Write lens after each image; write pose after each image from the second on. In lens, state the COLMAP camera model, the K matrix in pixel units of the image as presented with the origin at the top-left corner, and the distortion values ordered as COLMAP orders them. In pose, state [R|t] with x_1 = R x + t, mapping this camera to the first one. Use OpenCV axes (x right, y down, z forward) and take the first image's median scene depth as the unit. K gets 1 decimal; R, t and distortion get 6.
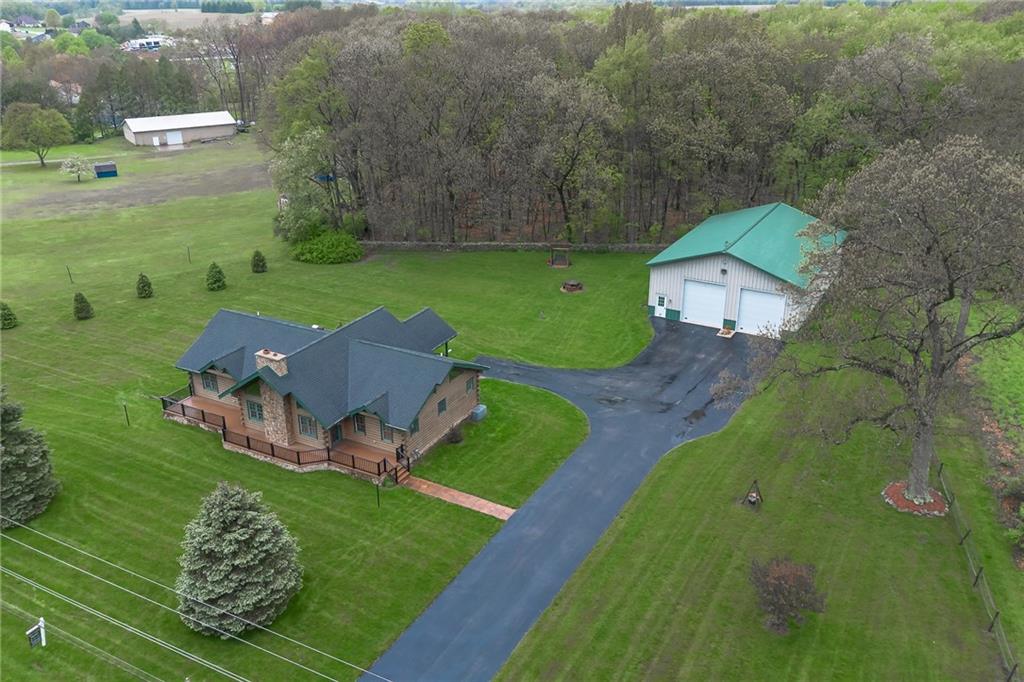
lens RADIAL K [[829.7, 0, 560.5], [0, 829.7, 338.3], [0, 0, 1]] dist [0.060138, -0.008420]
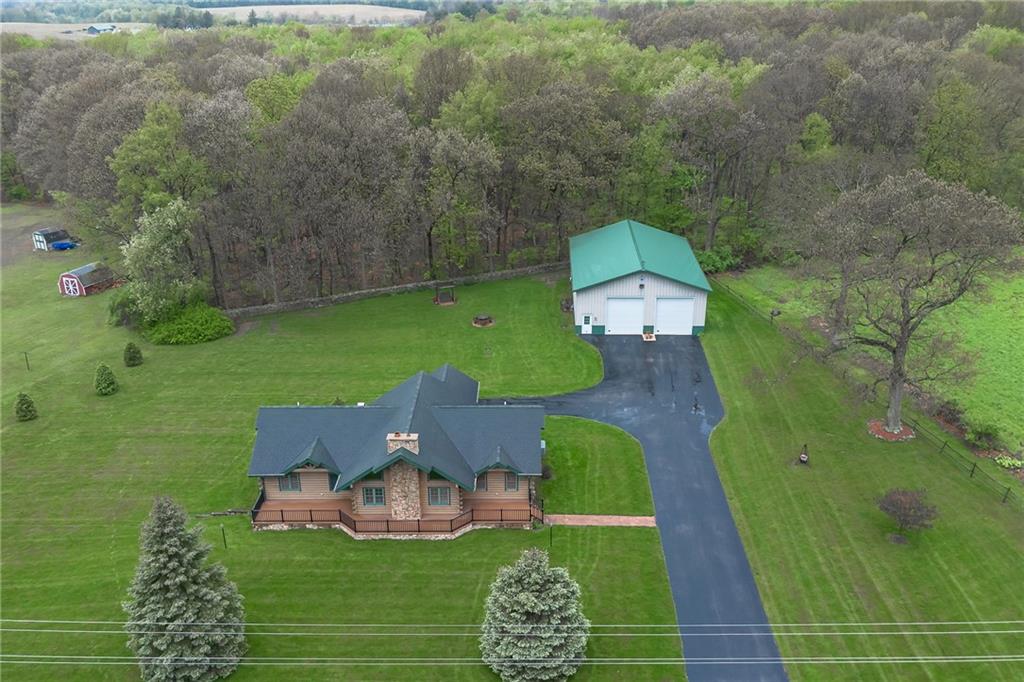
lens RADIAL K [[829.7, 0, 560.5], [0, 829.7, 338.3], [0, 0, 1]] dist [0.060138, -0.008420]
pose [[0.888751, -0.180393, 0.421402, -0.414201], [0.182124, 0.982597, 0.036522, -0.071642], [-0.420657, 0.044288, 0.906138, -0.013184]]
